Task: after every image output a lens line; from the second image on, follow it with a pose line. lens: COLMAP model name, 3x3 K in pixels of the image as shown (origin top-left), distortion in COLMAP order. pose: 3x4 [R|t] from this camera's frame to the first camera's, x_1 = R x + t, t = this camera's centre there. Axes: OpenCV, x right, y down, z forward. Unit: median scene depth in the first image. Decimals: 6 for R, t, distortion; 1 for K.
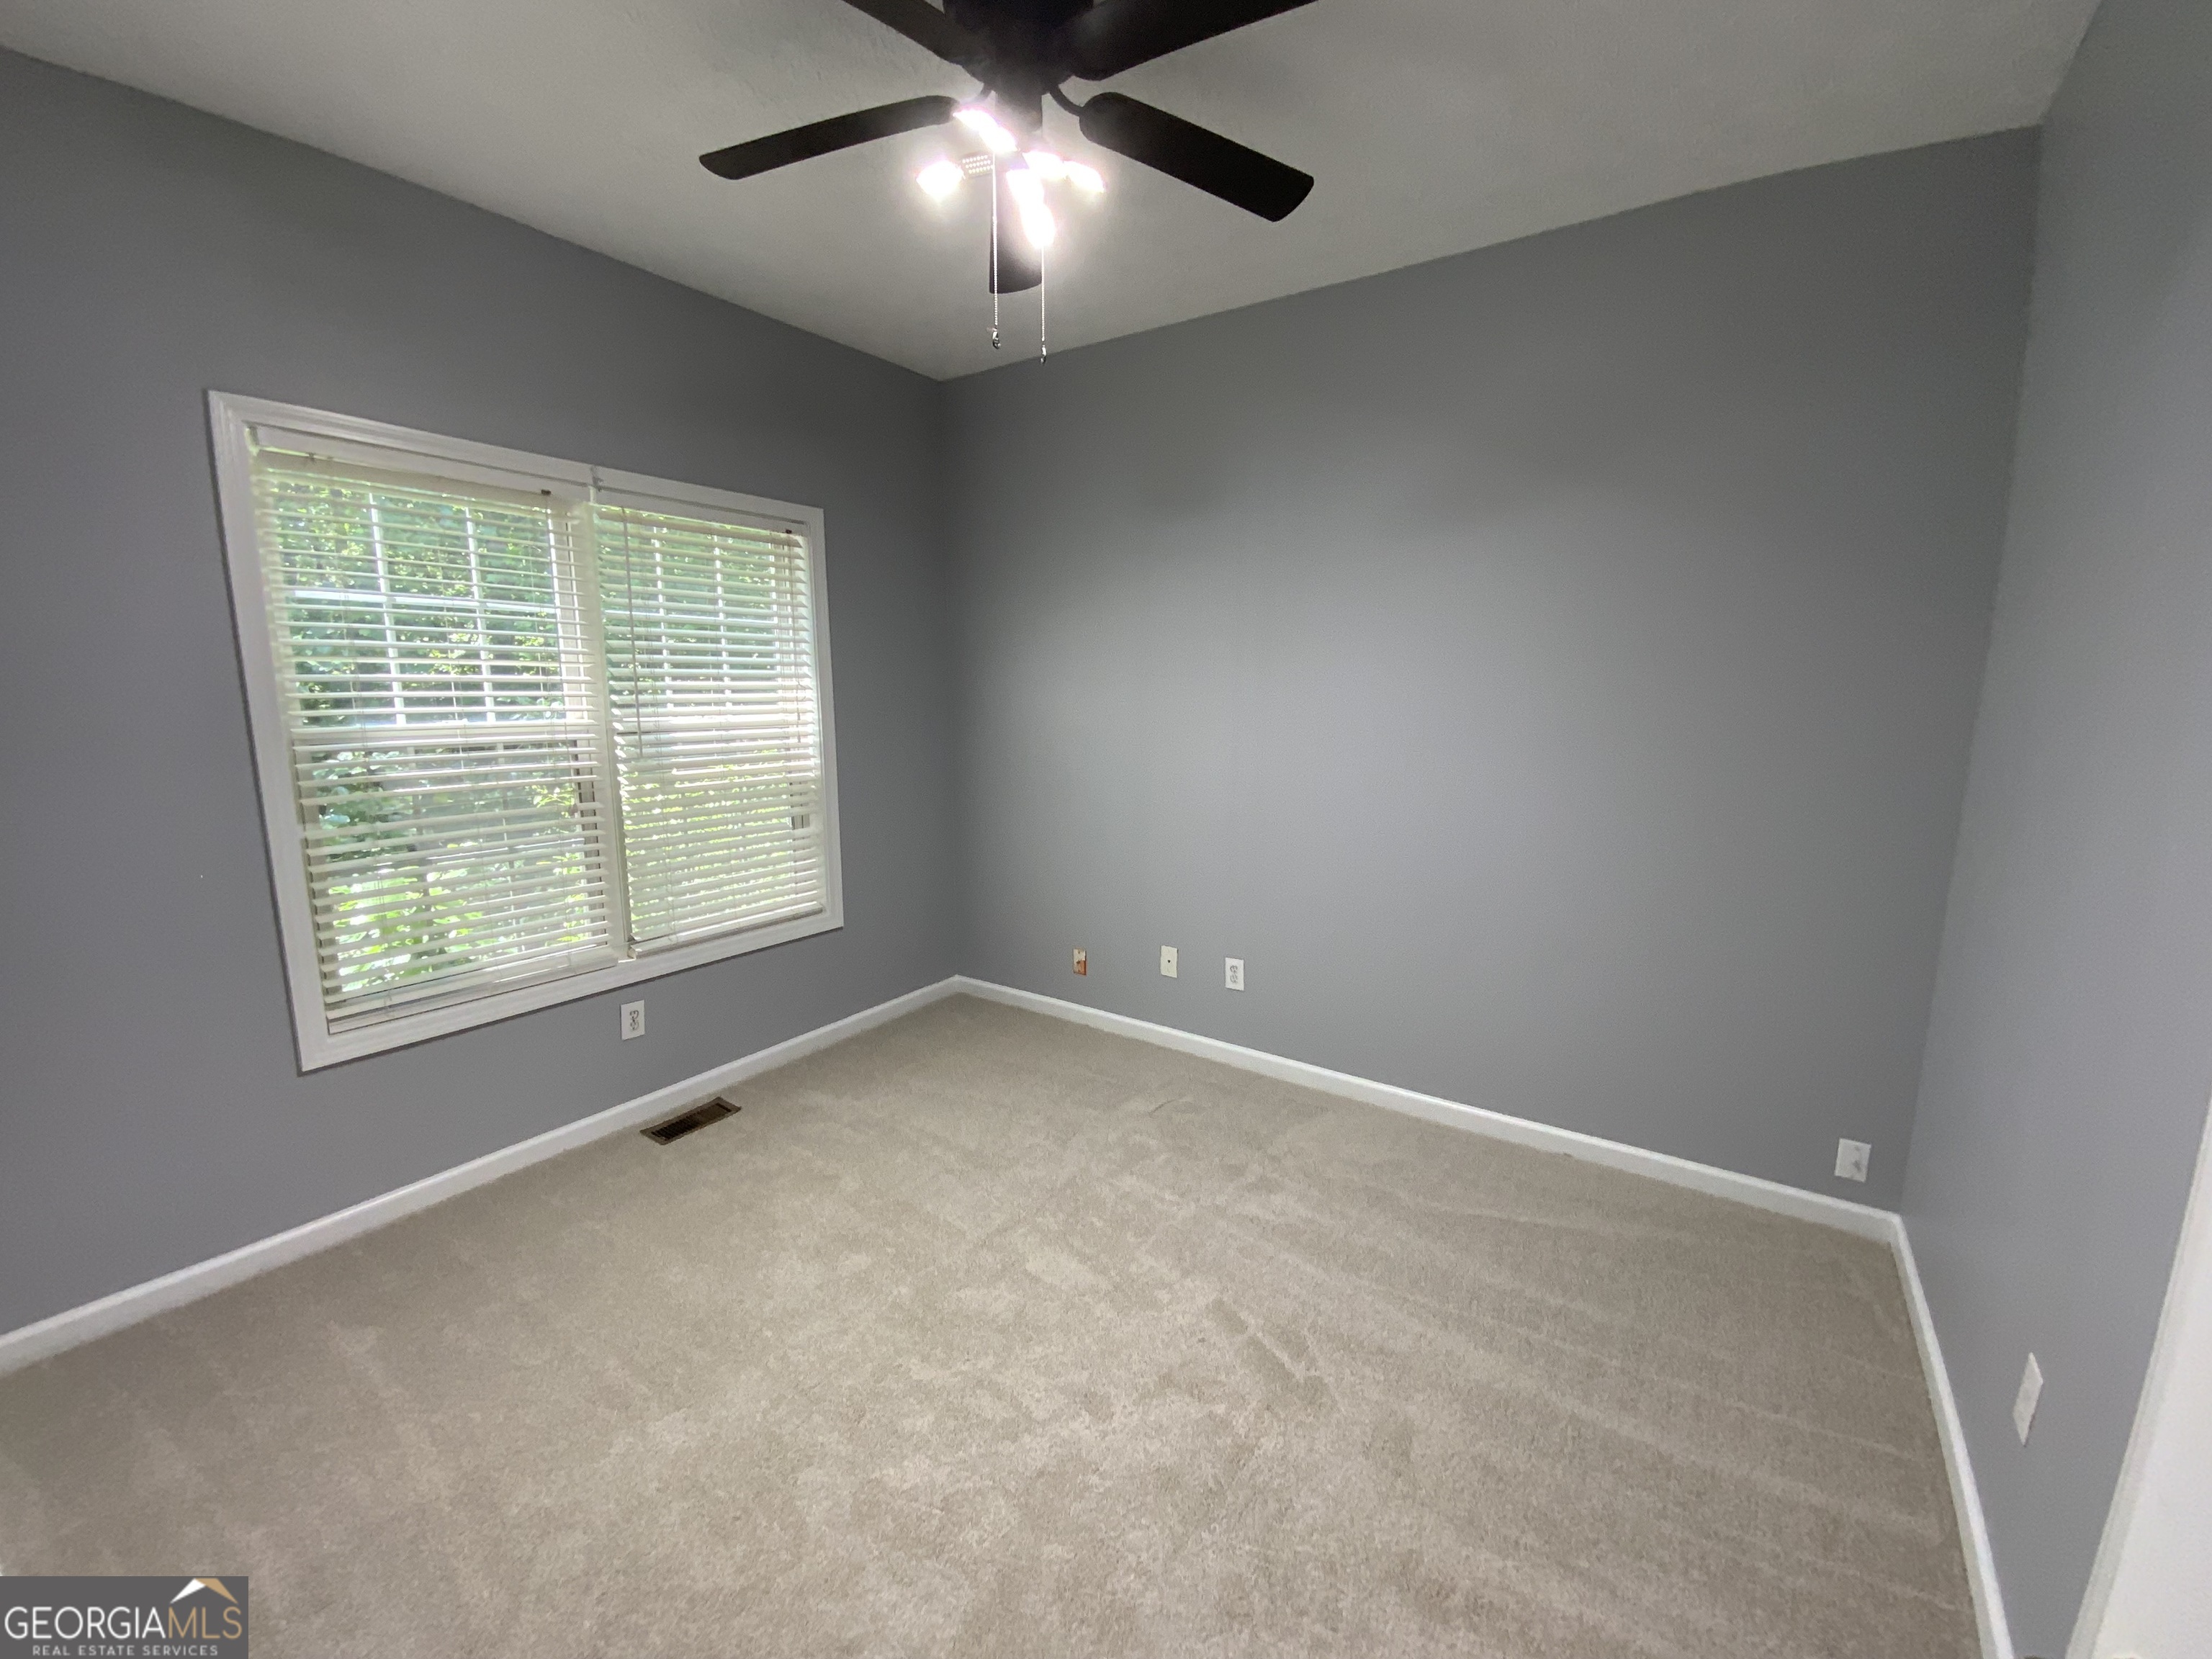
lens RADIAL K [[901.2, 0, 1122.1], [0, 901.2, 824.7], [0, 0, 1]] dist [-0.001903, -0.000544]
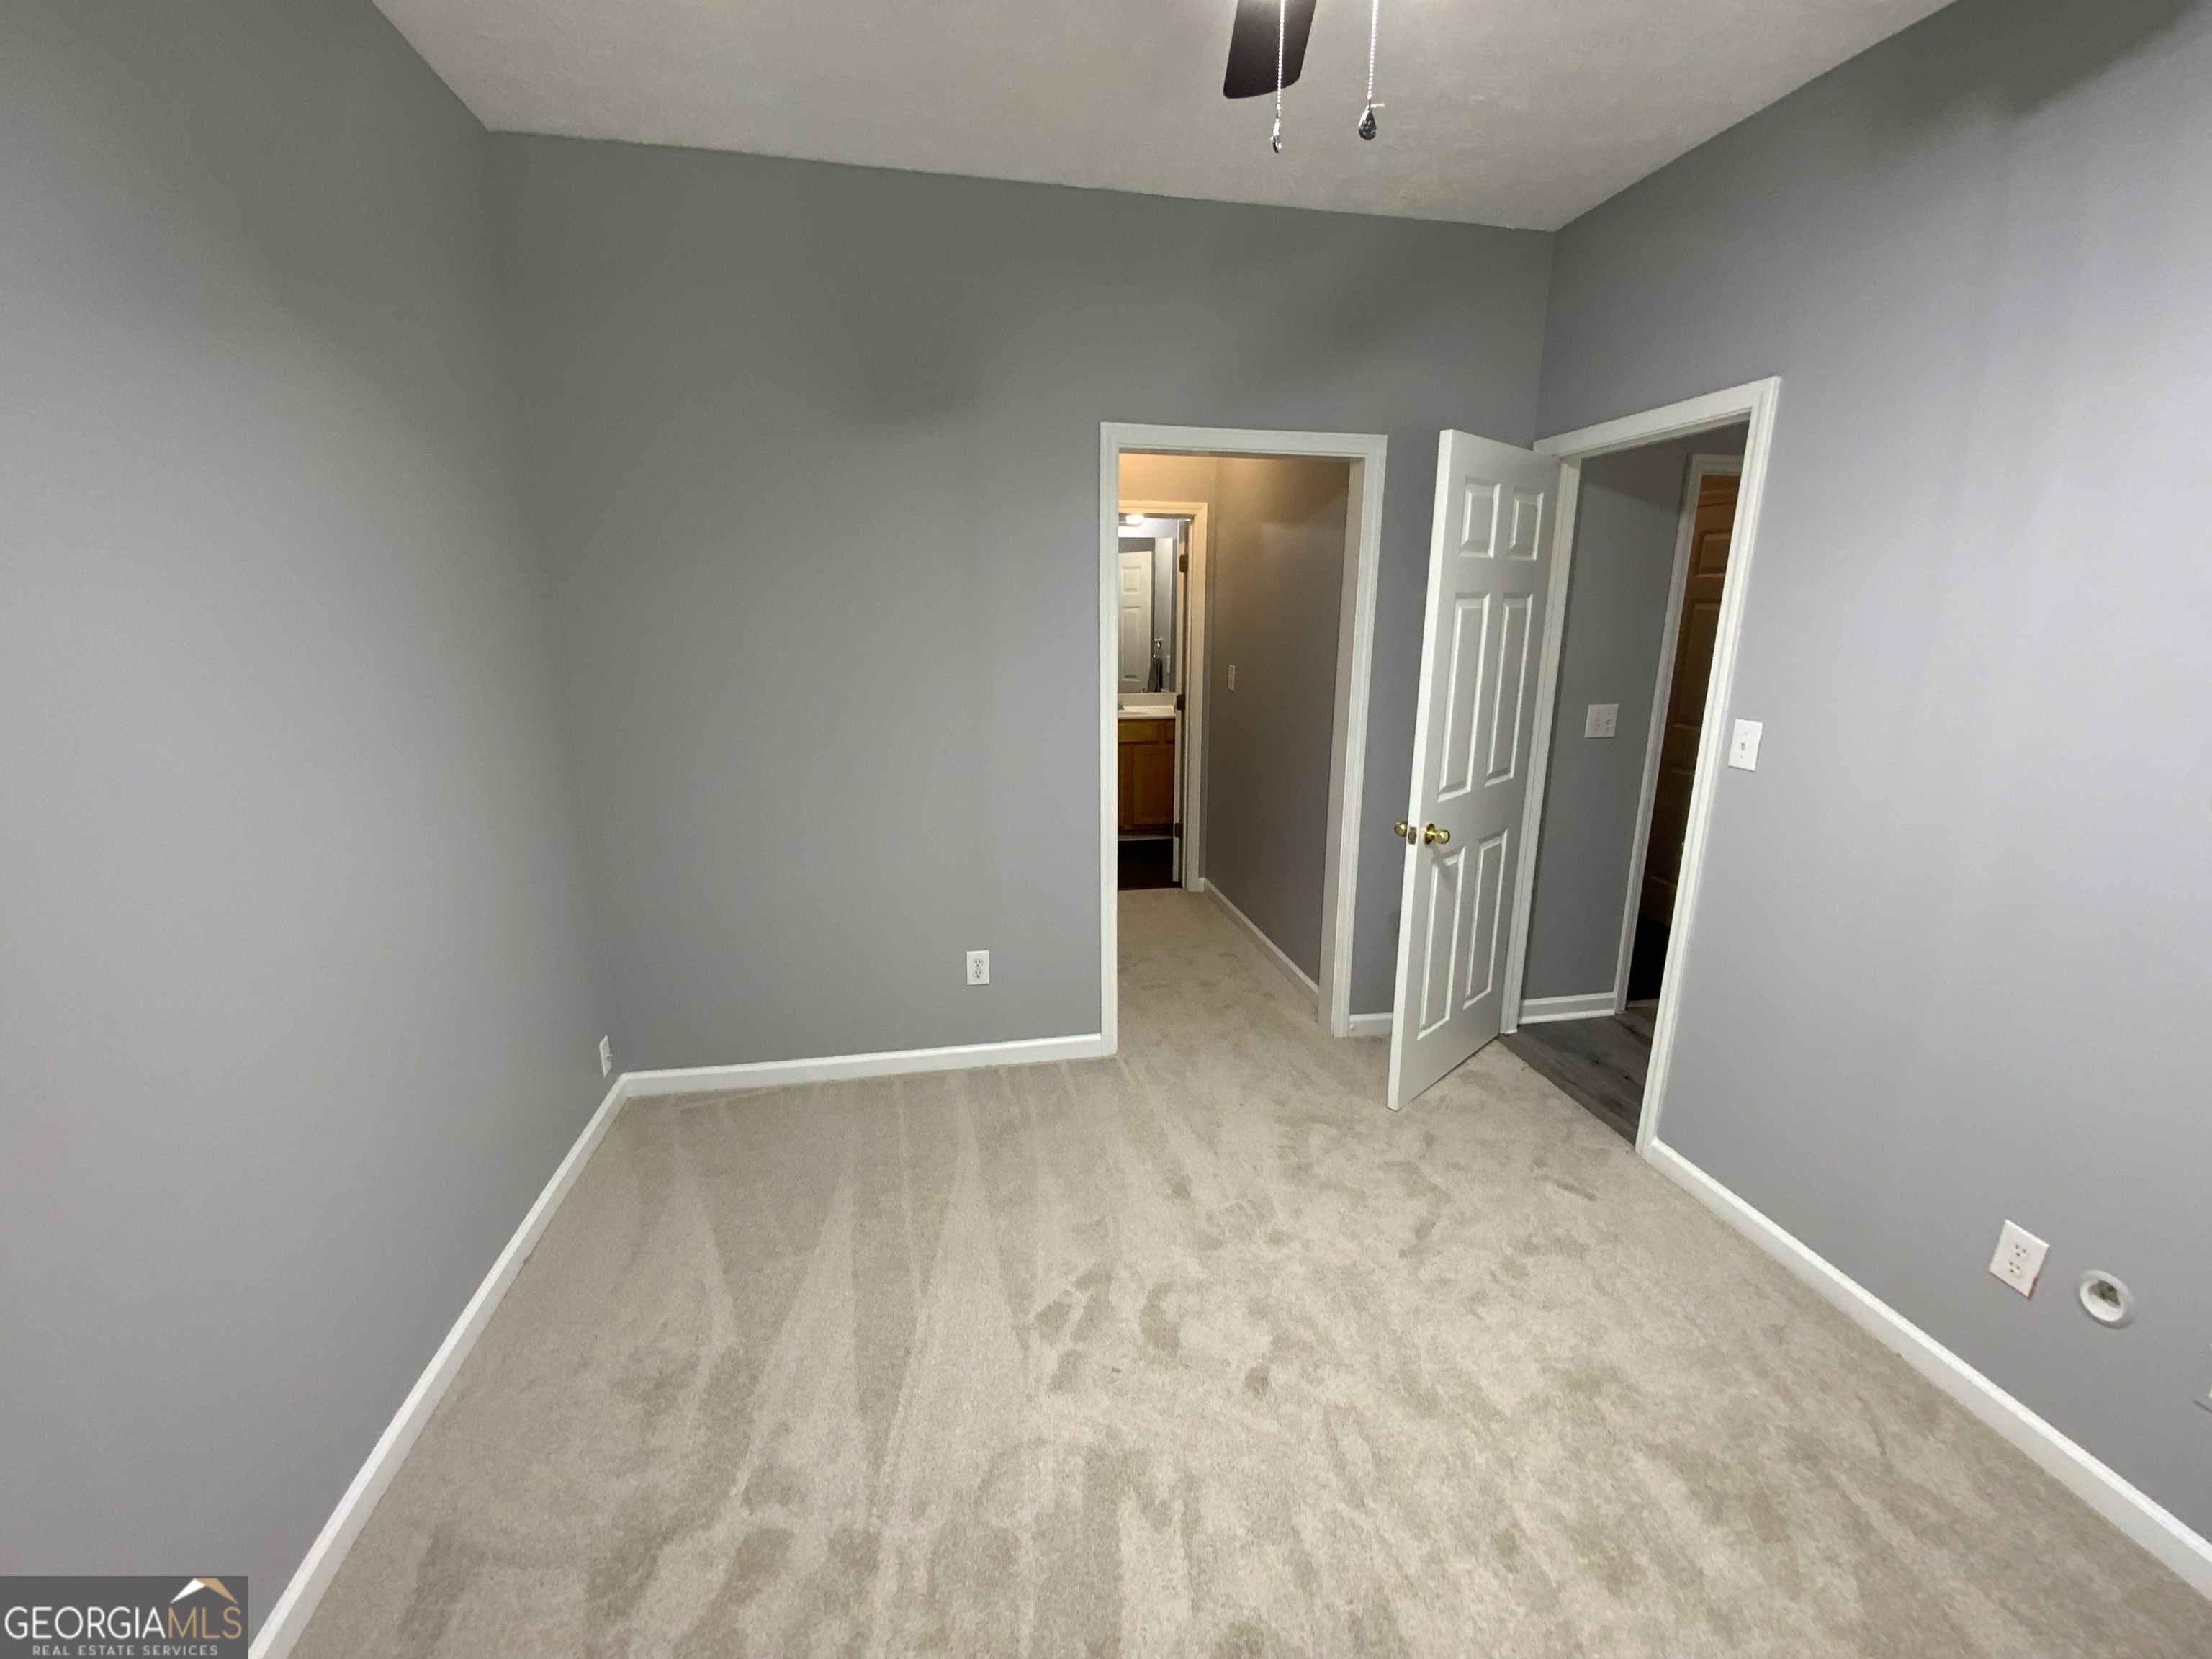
lens RADIAL K [[901.2, 0, 1122.1], [0, 901.2, 824.7], [0, 0, 1]] dist [-0.001903, -0.000544]
pose [[-0.709822, -0.166239, 0.684483, -0.451928], [0.103124, 0.936755, 0.334449, -0.248981], [-0.696791, 0.307986, -0.647786, 1.435881]]
